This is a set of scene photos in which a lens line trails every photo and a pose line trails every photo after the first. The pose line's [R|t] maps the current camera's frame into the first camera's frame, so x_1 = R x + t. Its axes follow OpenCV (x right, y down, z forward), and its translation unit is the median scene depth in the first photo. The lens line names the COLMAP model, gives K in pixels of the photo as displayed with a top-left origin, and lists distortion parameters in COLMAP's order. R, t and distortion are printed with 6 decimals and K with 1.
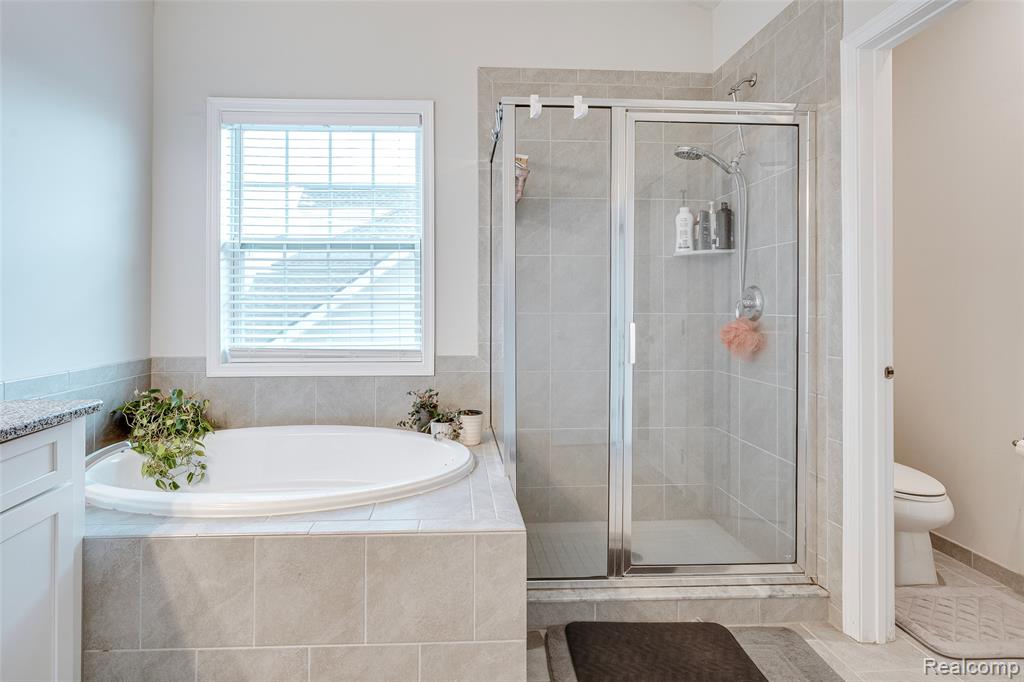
lens RADIAL K [[542.9, 0, 489.1], [0, 542.9, 305.3], [0, 0, 1]] dist [-0.007937, 0.004102]
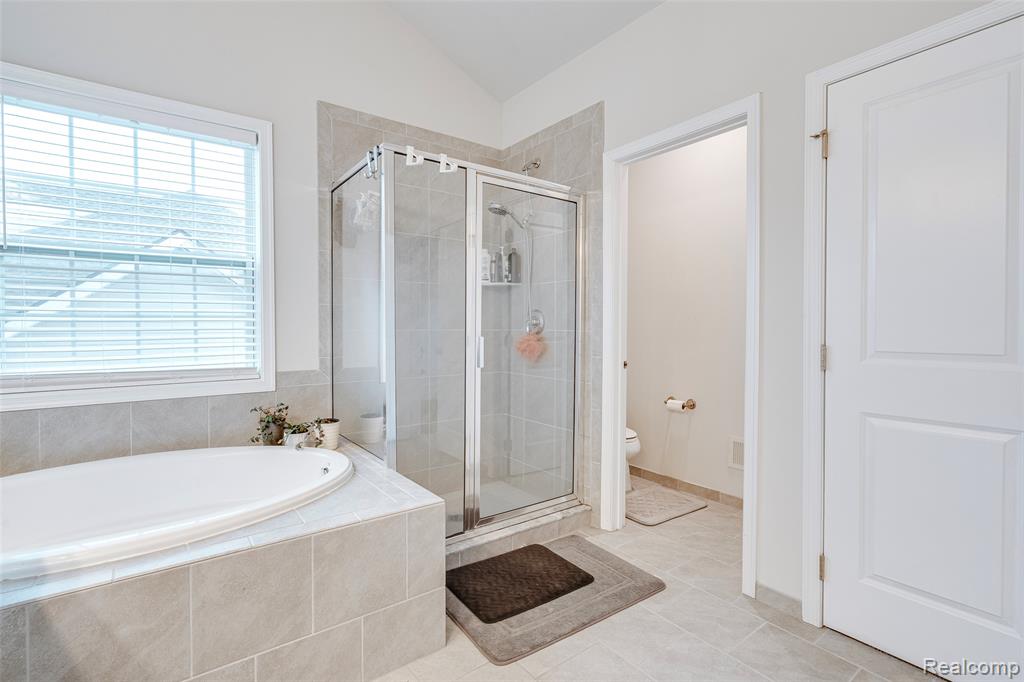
lens RADIAL K [[472.0, 0, 513.1], [0, 472.0, 338.4], [0, 0, 1]] dist [-0.004499, 0.001085]
pose [[0.833554, -0.016330, 0.552196, -0.265125], [-0.001565, 0.999489, 0.031919, -0.000474], [-0.552435, -0.027471, 0.833103, 0.000886]]
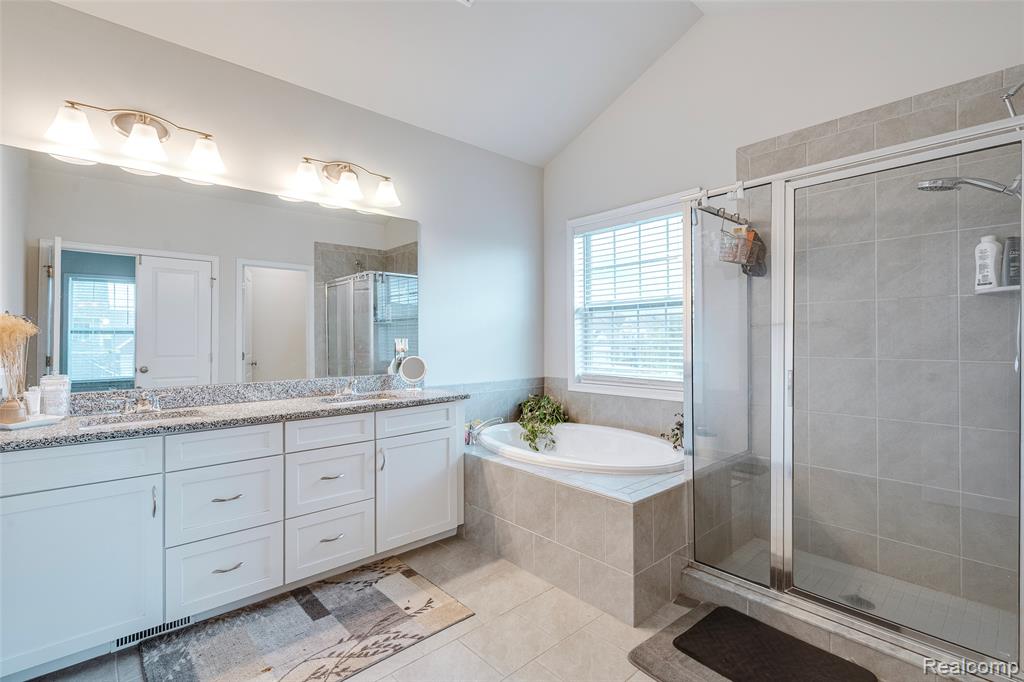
lens RADIAL K [[472.0, 0, 488.3], [0, 472.0, 342.9], [0, 0, 1]] dist [-0.004499, 0.001085]
pose [[0.603008, 0.001309, -0.797734, 0.578709], [0.009076, 0.999923, 0.008501, -0.033835], [0.797684, -0.012367, 0.602949, -0.076266]]
